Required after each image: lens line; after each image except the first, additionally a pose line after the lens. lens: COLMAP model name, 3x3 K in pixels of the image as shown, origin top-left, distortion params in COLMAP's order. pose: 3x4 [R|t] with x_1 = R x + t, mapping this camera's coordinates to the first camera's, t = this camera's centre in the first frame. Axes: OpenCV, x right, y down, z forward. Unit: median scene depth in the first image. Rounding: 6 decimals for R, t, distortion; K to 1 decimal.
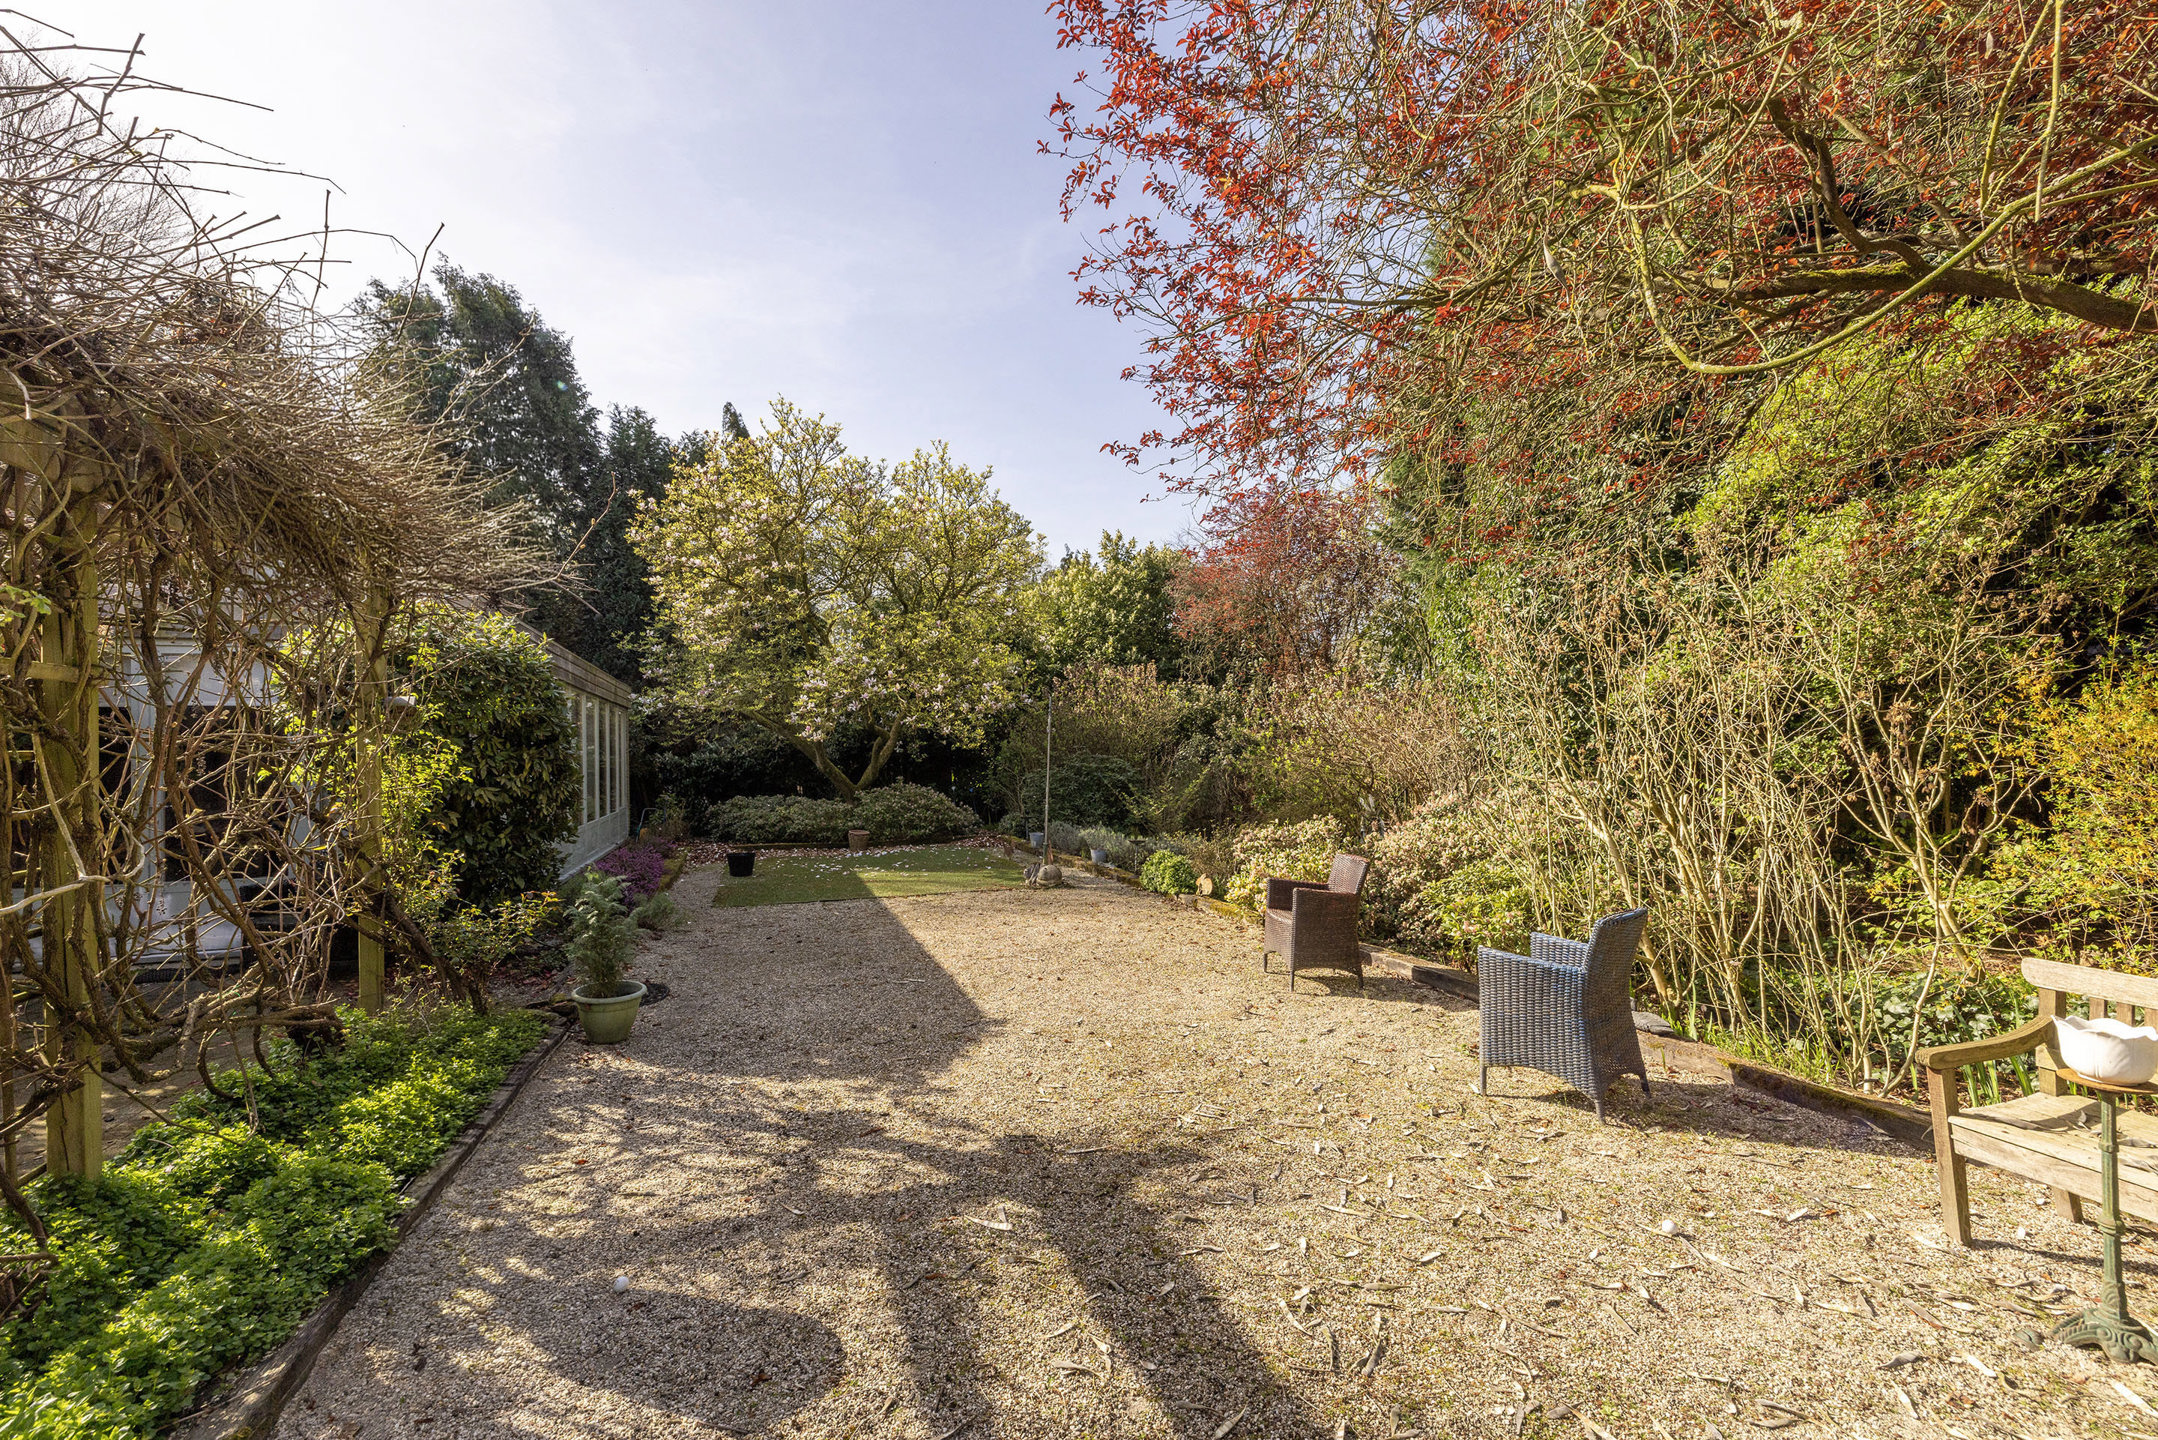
lens RADIAL K [[924.8, 0, 1076.3], [0, 924.8, 765.0], [0, 0, 1]] dist [-0.001629, -0.000252]
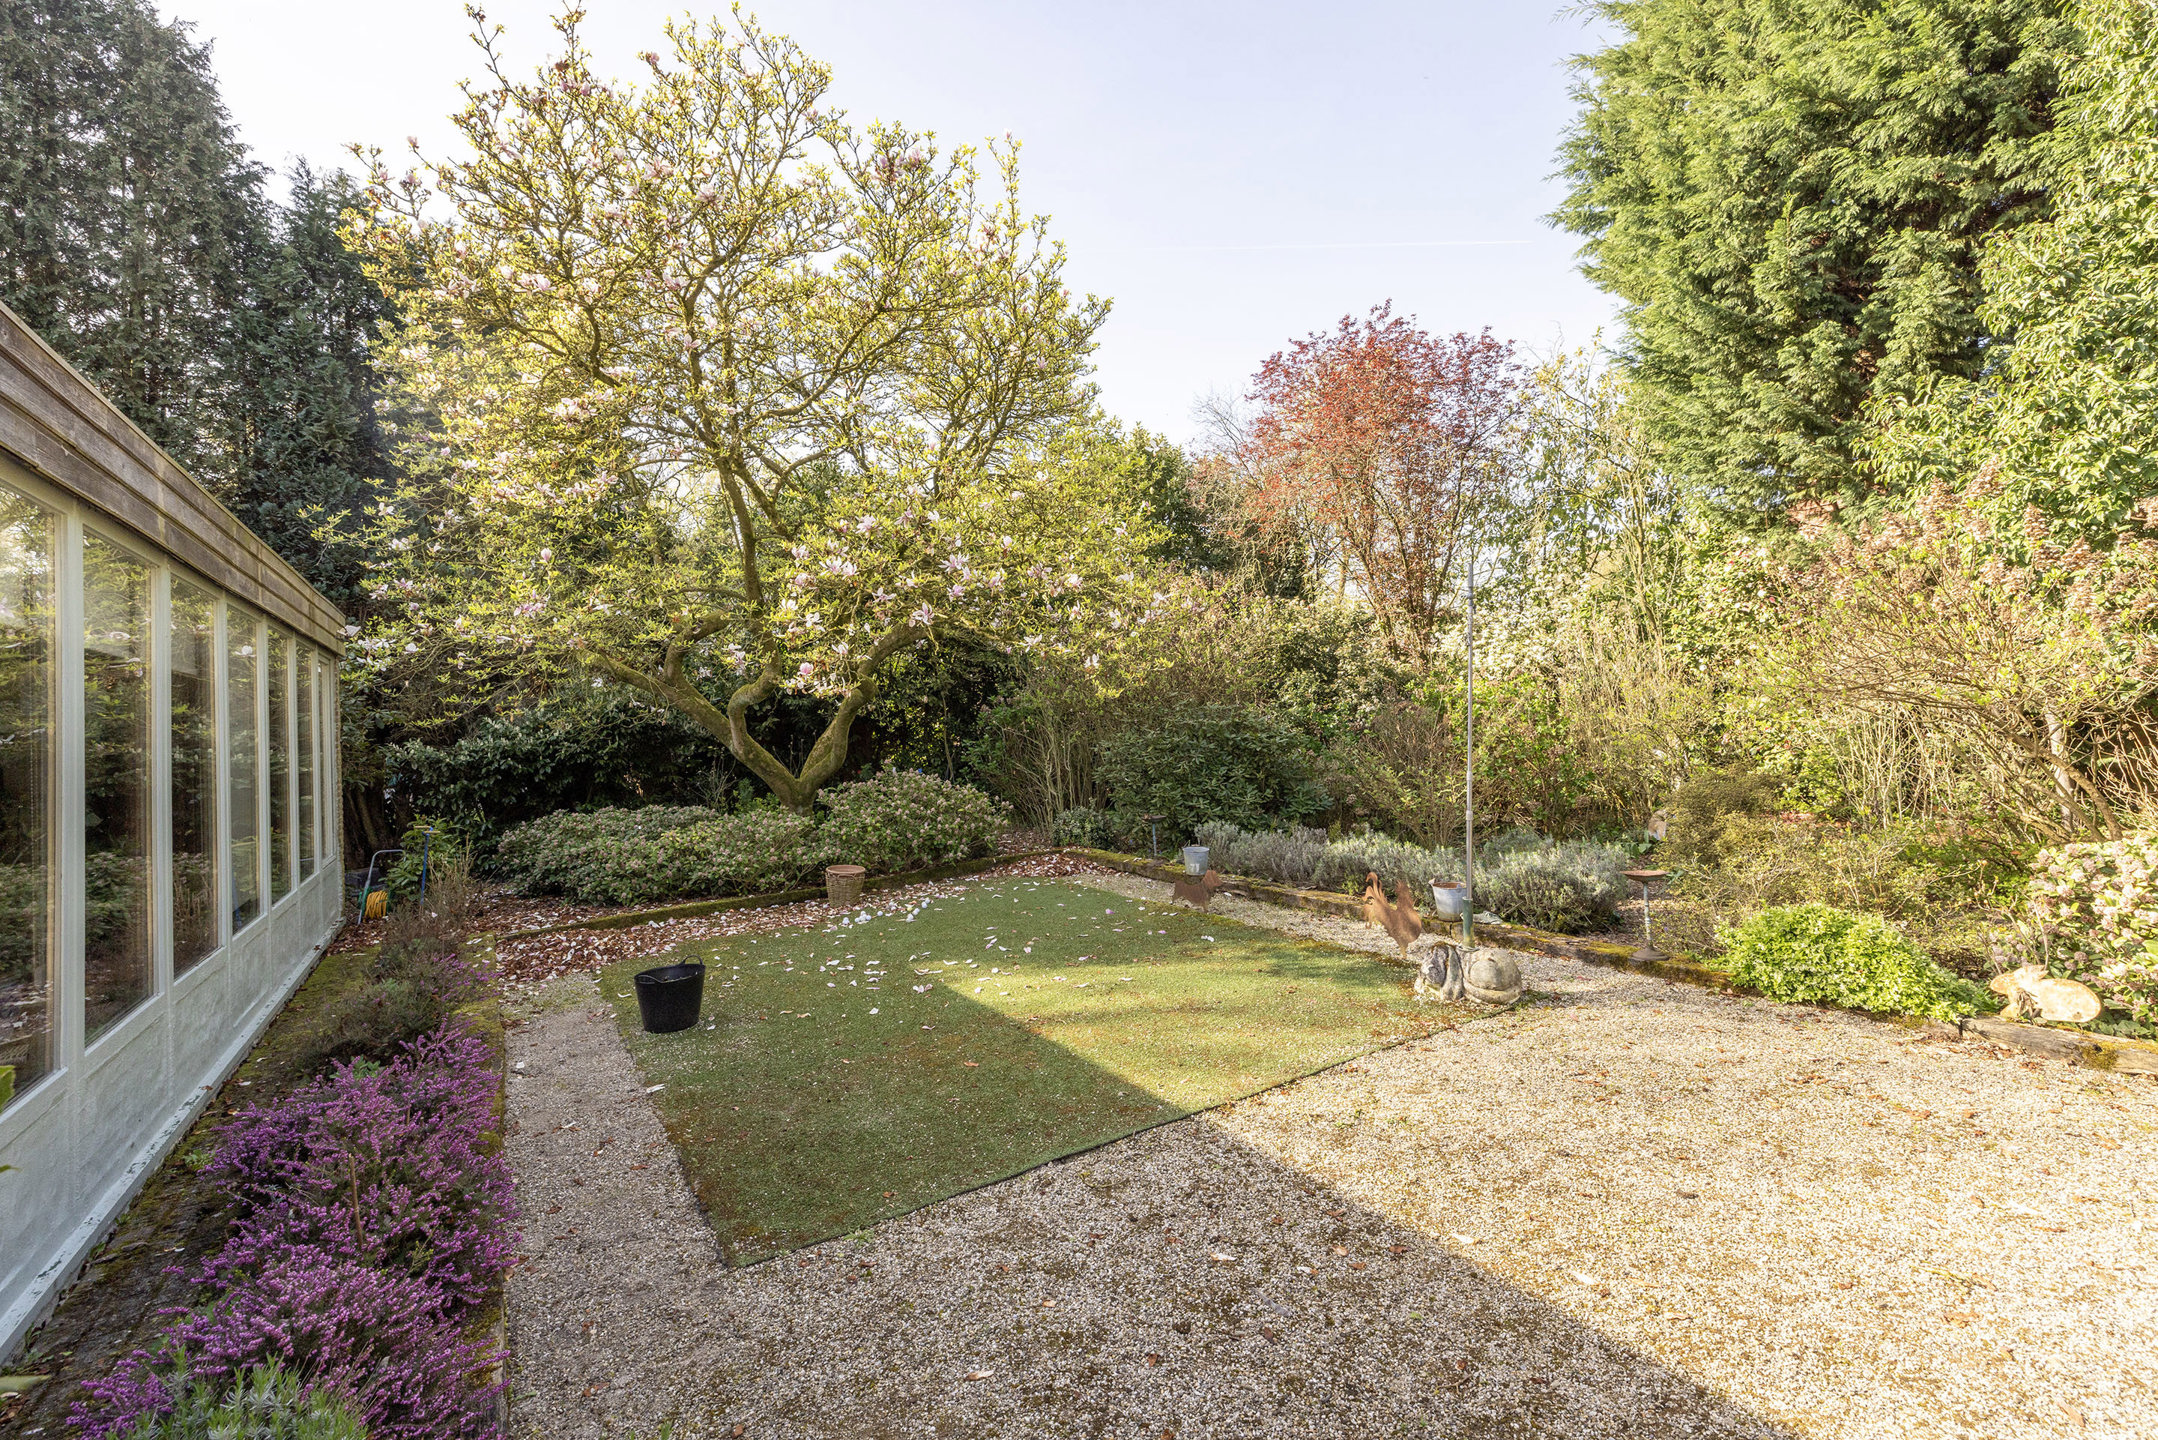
lens RADIAL K [[931.9, 0, 1079.1], [0, 931.9, 667.3], [0, 0, 1]] dist [0.002069, 0.000298]
pose [[0.971350, -0.039205, 0.234396, -0.211558], [0.053543, 0.997043, -0.055120, -0.006334], [-0.231542, 0.066091, 0.970577, 0.412524]]
